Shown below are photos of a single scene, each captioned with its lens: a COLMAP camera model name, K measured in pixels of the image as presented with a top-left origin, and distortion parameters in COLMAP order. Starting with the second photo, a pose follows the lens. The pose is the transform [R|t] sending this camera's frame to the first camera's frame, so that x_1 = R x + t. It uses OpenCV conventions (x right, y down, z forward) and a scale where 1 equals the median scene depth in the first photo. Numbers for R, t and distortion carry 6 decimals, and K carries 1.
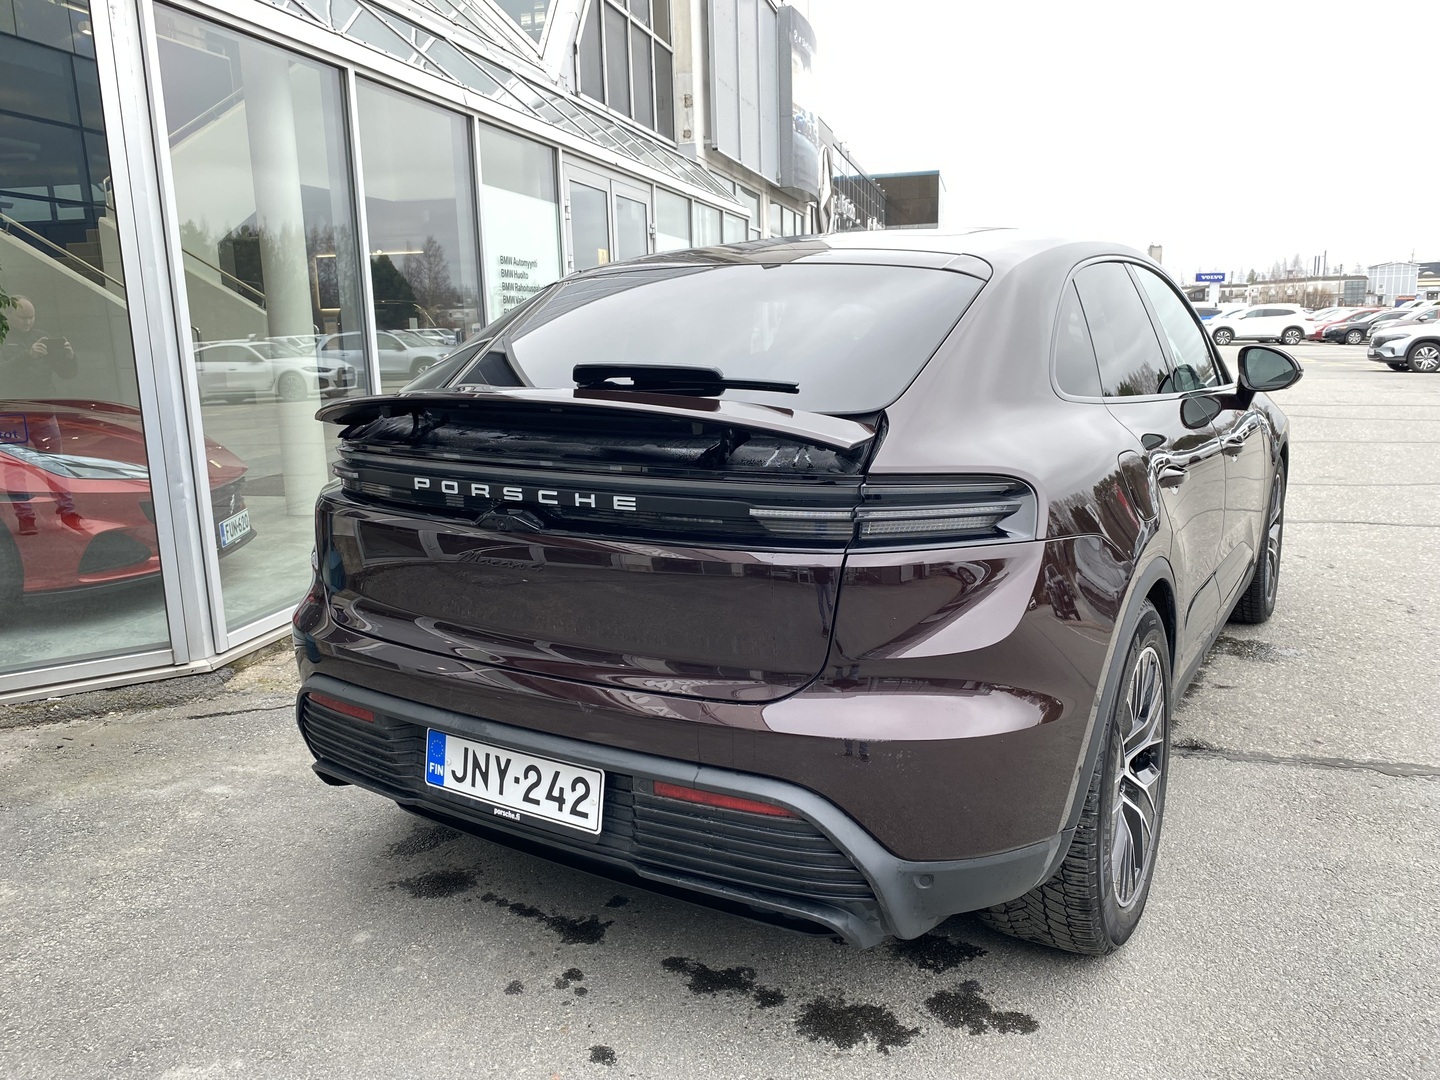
lens RADIAL K [[1107.5, 0, 720.6], [0, 1107.5, 518.6], [0, 0, 1]] dist [0.034479, -0.036342]
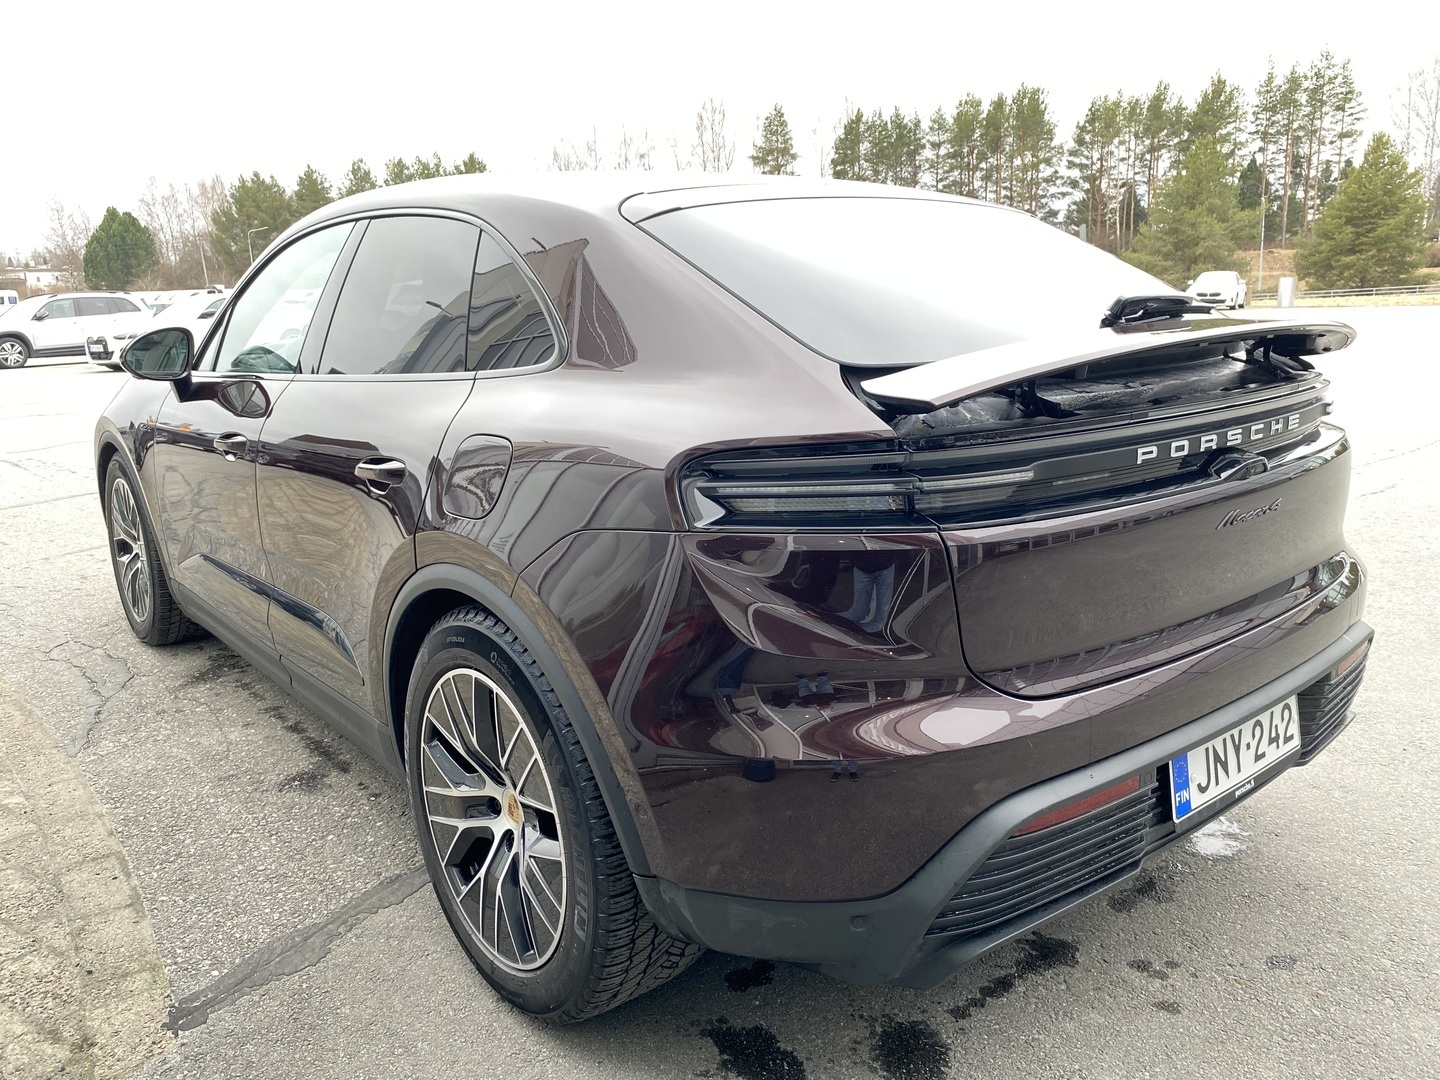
lens RADIAL K [[1107.5, 0, 720.6], [0, 1107.5, 518.6], [0, 0, 1]] dist [0.034479, -0.036342]
pose [[0.321896, -0.196798, 0.926096, -1.116423], [0.197453, 0.970604, 0.137625, -0.156753], [-0.925957, 0.138559, 0.351291, 1.031816]]
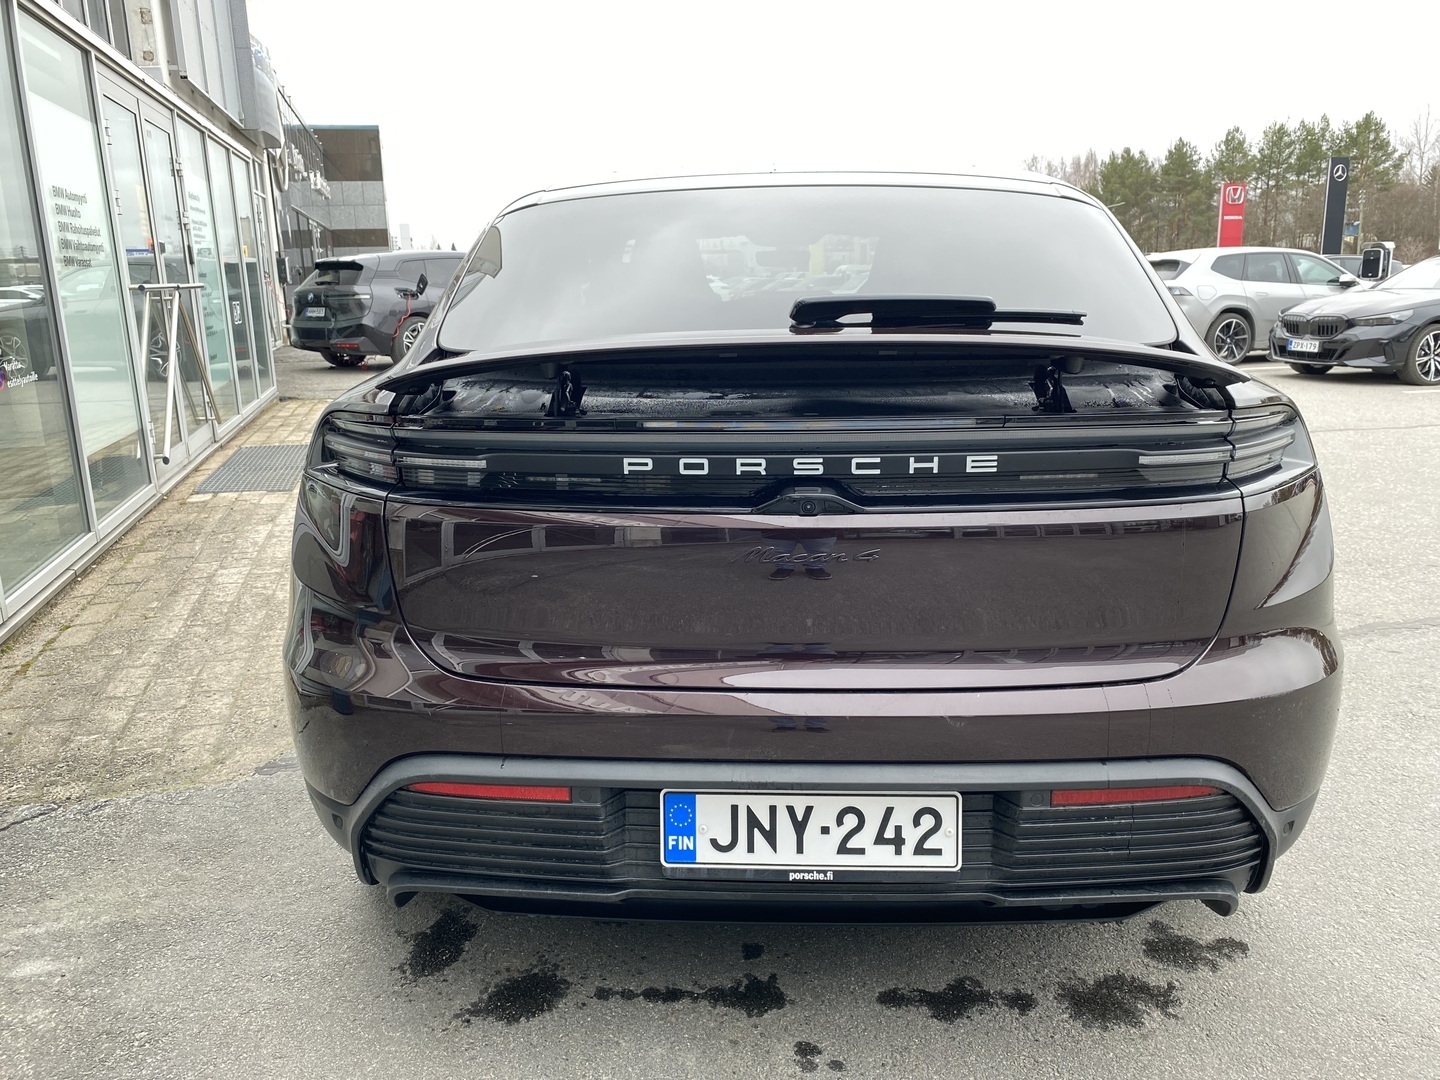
lens RADIAL K [[1095.6, 0, 725.7], [0, 1095.6, 519.0], [0, 0, 1]] dist [0.049598, -0.050061]
pose [[0.870030, -0.104711, 0.481749, -0.583487], [0.089372, 0.994492, 0.054756, -0.031474], [-0.484830, -0.004584, 0.874597, 0.347751]]
